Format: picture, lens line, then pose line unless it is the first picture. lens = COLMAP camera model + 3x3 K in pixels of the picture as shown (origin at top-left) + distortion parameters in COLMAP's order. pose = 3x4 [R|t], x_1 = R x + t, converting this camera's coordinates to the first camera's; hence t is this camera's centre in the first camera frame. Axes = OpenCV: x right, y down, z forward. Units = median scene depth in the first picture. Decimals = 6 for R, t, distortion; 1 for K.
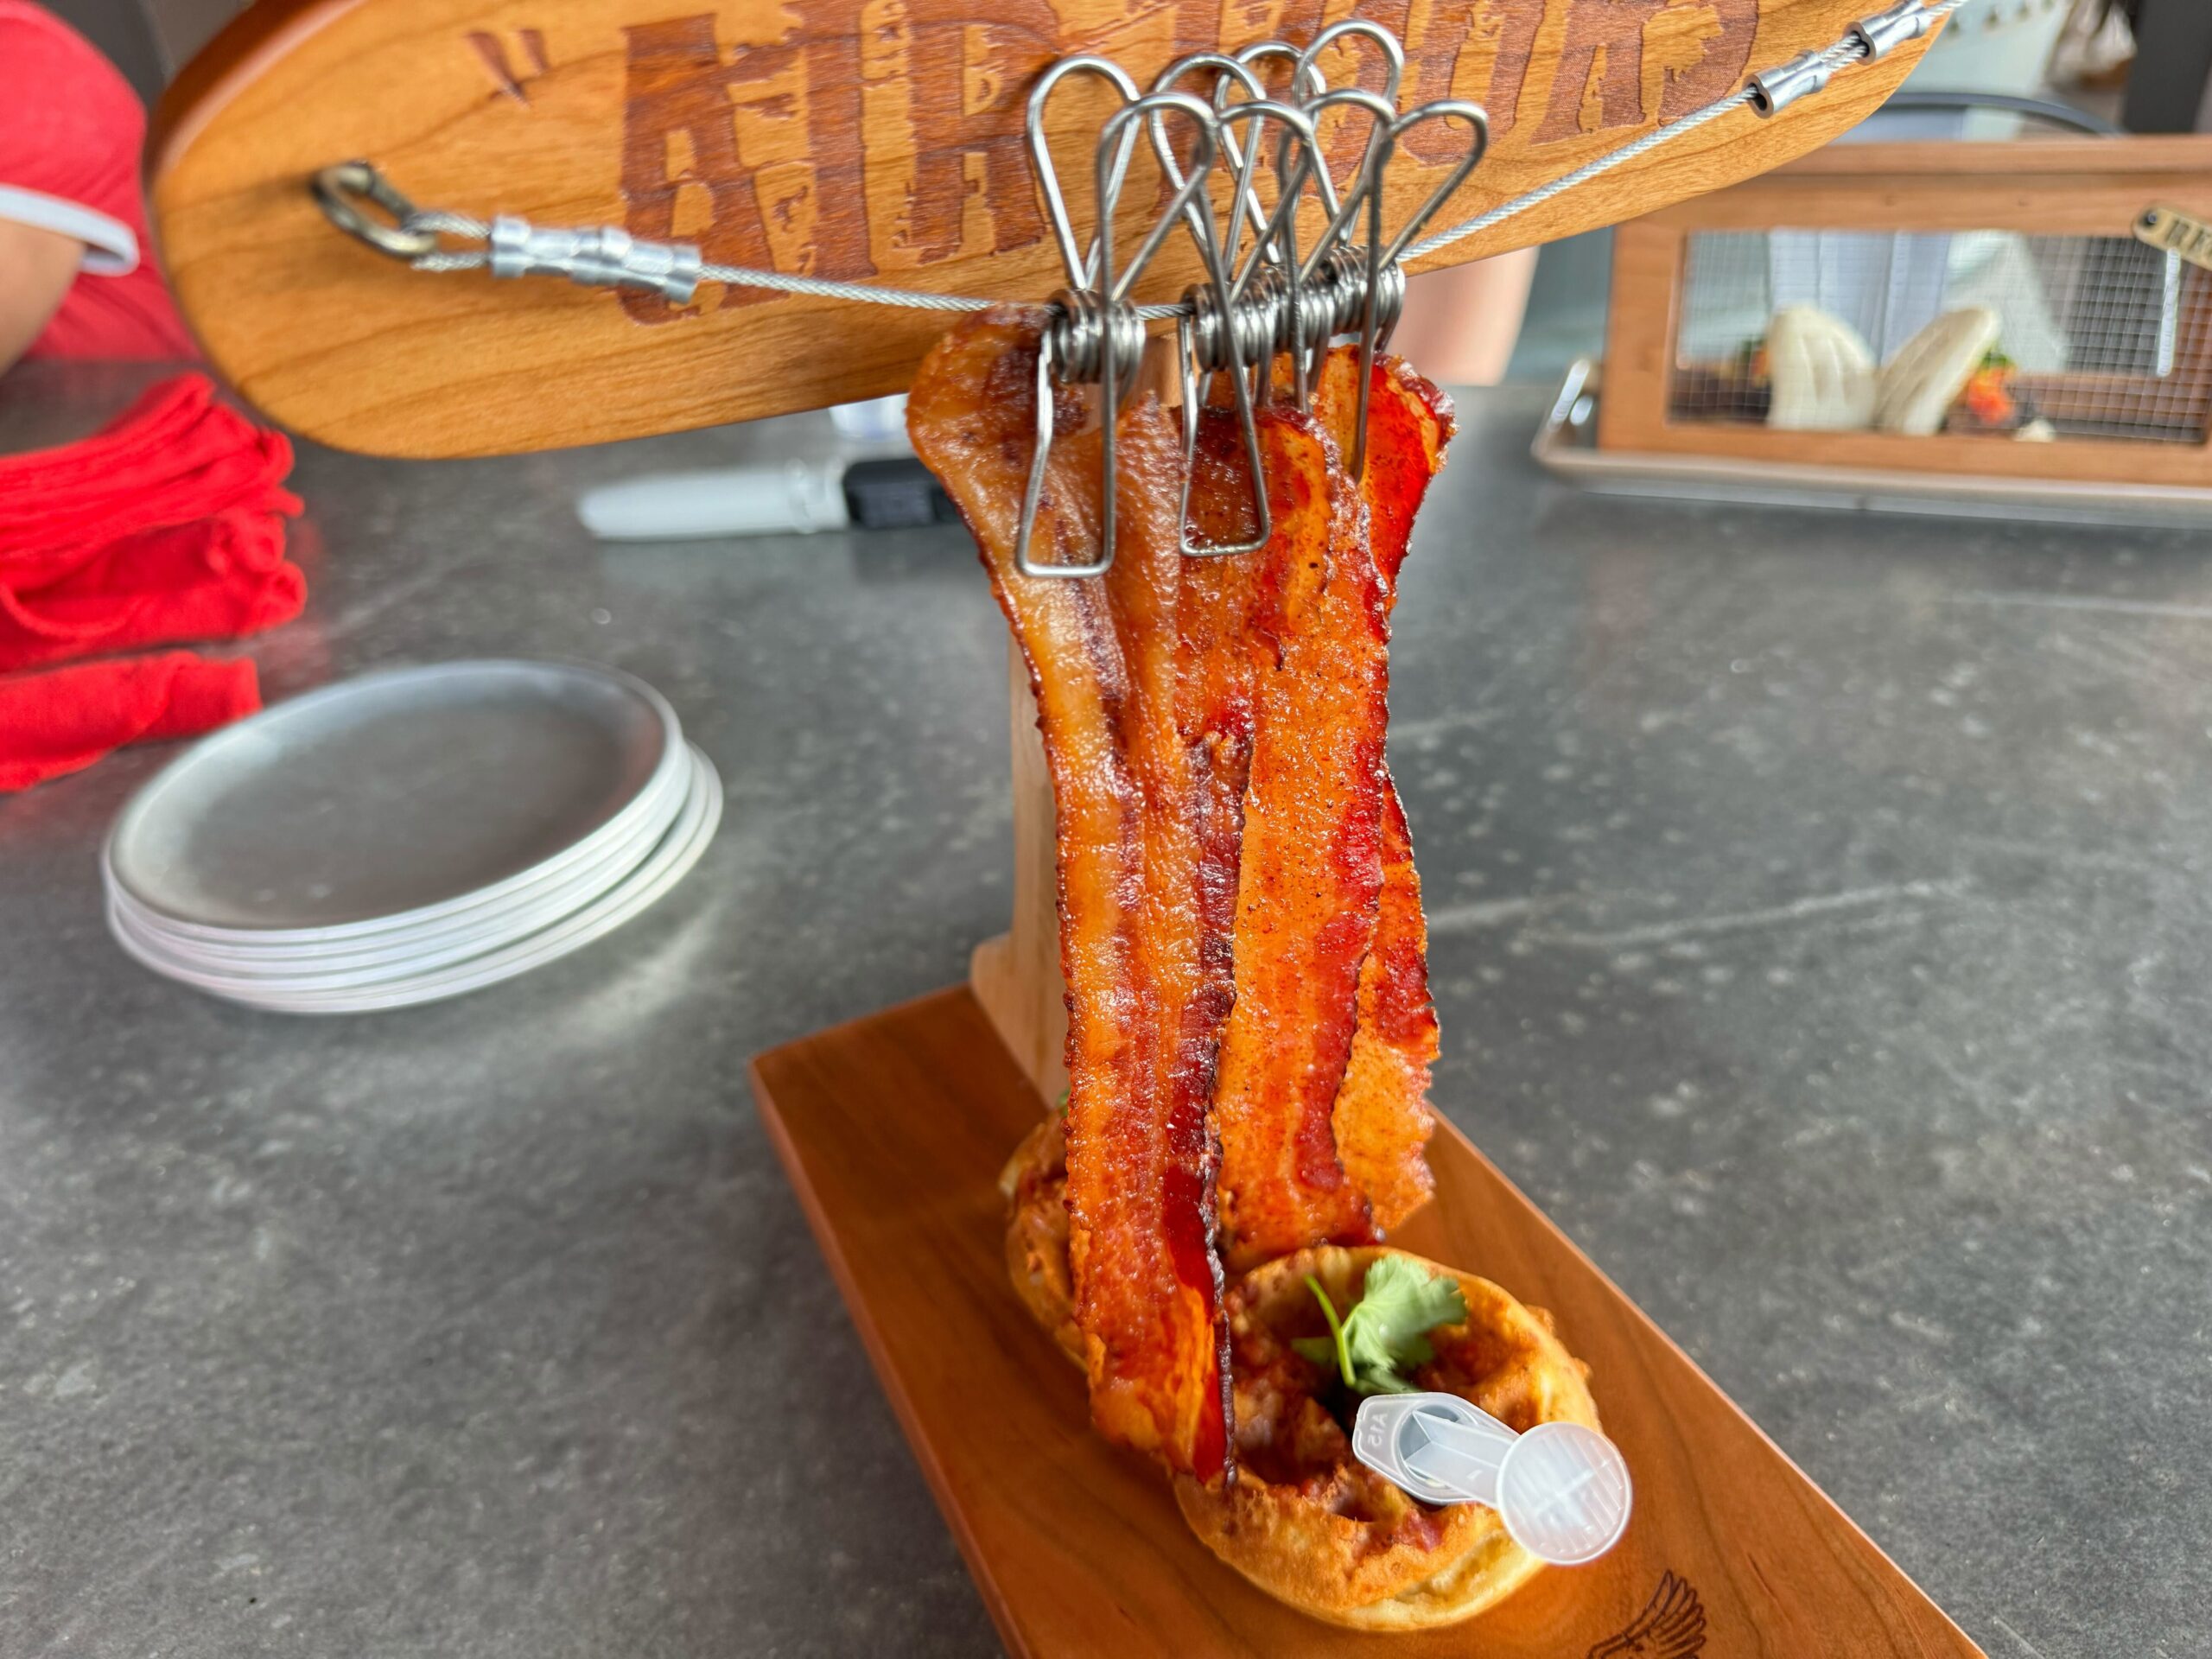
lens RADIAL K [[1692.8, 0, 1110.7], [0, 1692.8, 811.1], [0, 0, 1]] dist [-0.036620, 0.010181]
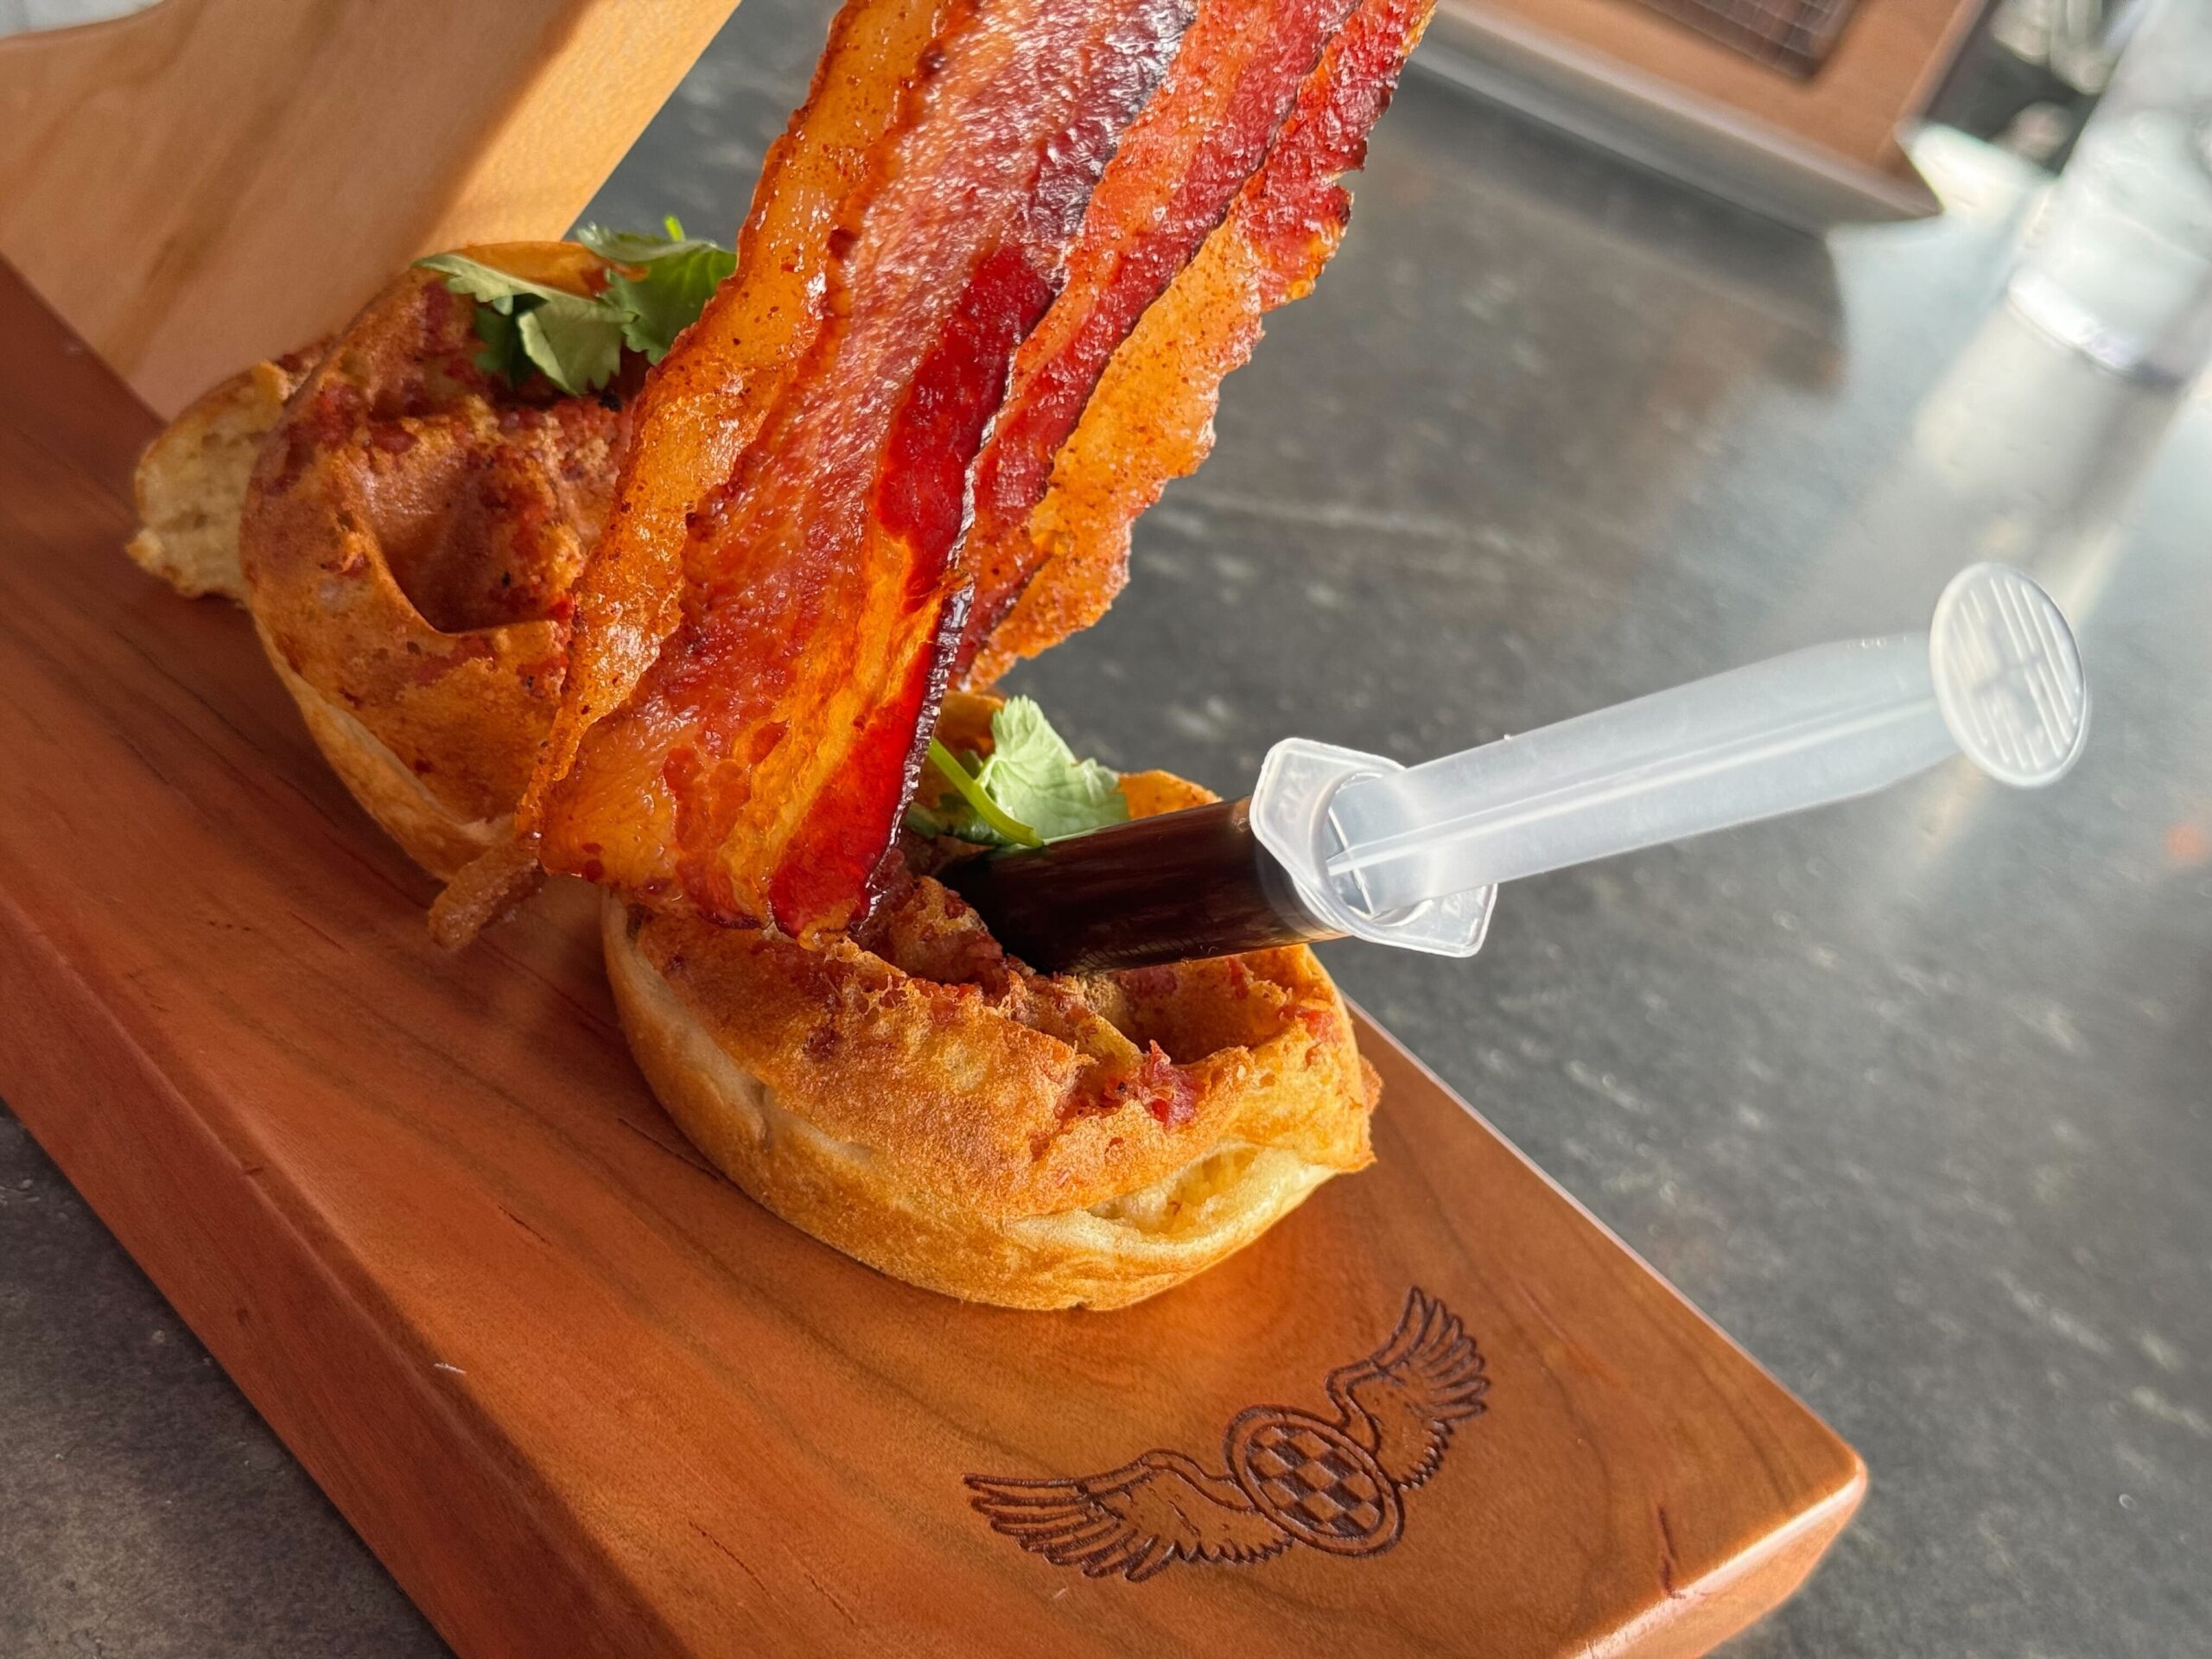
lens RADIAL K [[3243.9, 0, 1048.0], [0, 3243.9, 826.9], [0, 0, 1]] dist [0.029969, 0.022842]
pose [[0.839859, 0.202430, 0.503646, -0.319835], [-0.220118, 0.975156, -0.024884, 0.312586], [-0.496170, -0.089962, 0.863552, 0.102977]]
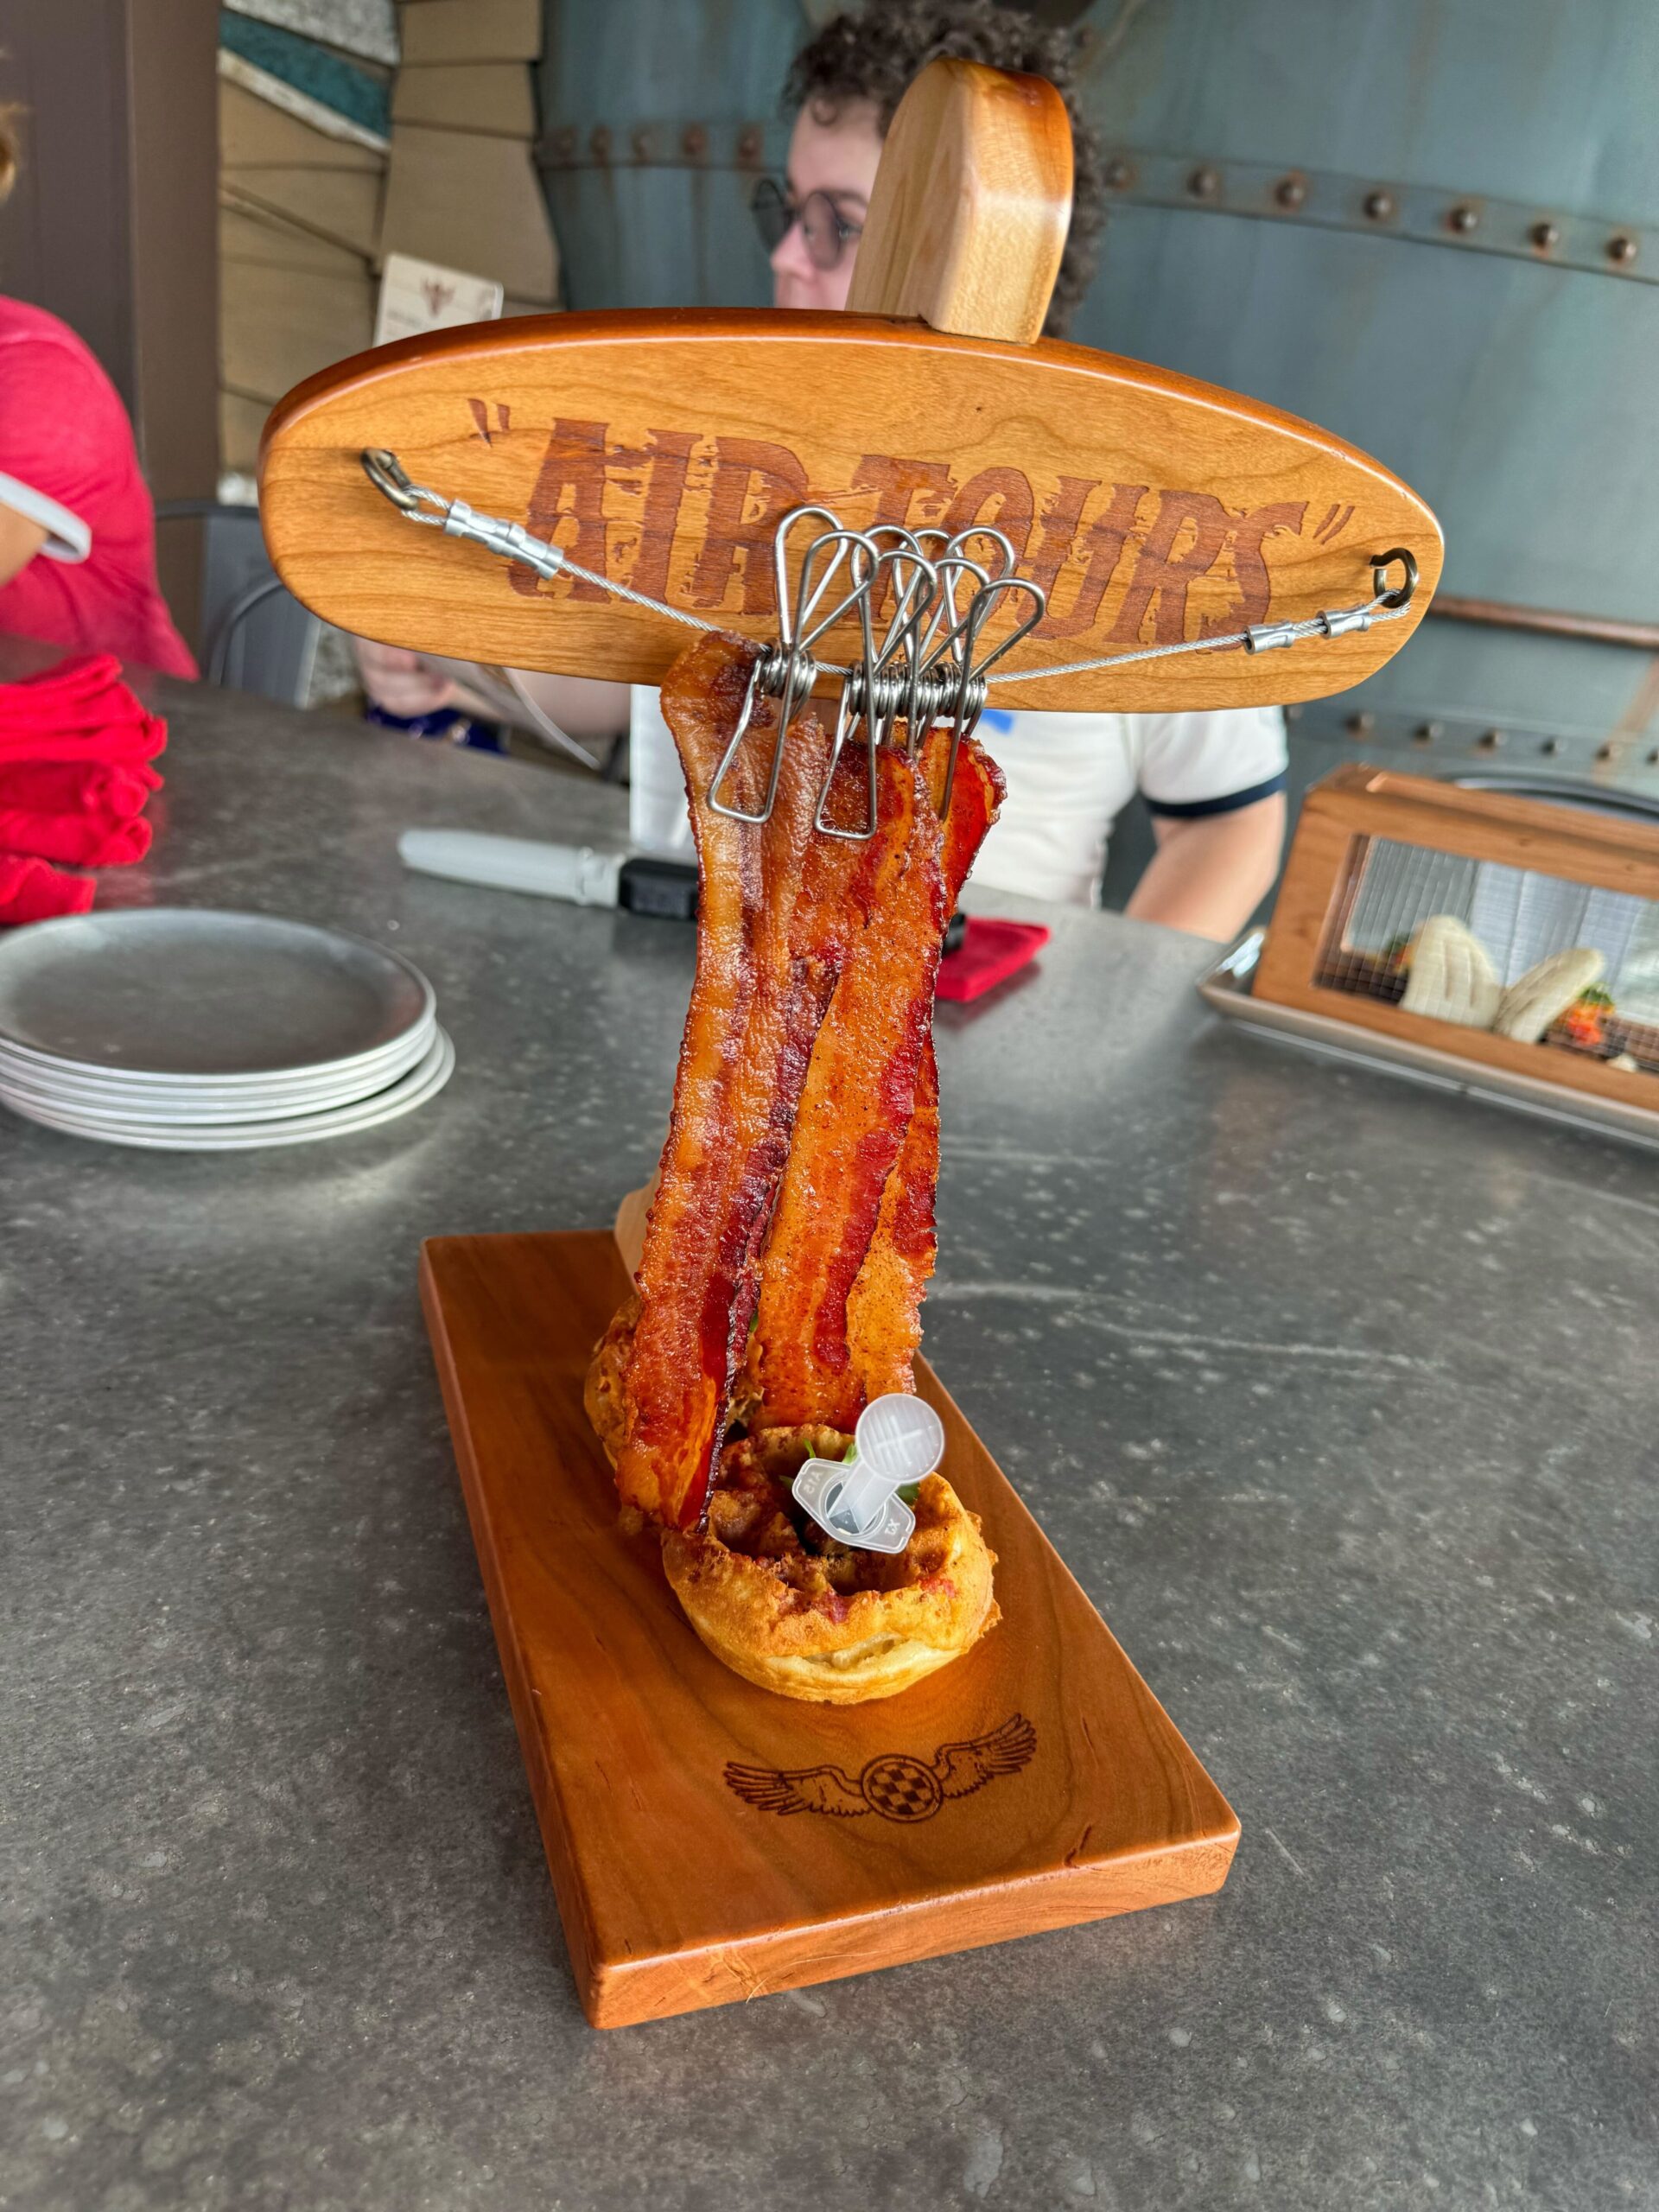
lens RADIAL K [[1668.2, 0, 844.0], [0, 1668.2, 1049.5], [0, 0, 1]] dist [-0.012772, -0.012853]
pose [[0.971407, 0.237019, -0.013805, 0.087978], [-0.236038, 0.957850, -0.163736, 0.182093], [-0.025586, 0.162313, 0.986408, -0.297215]]
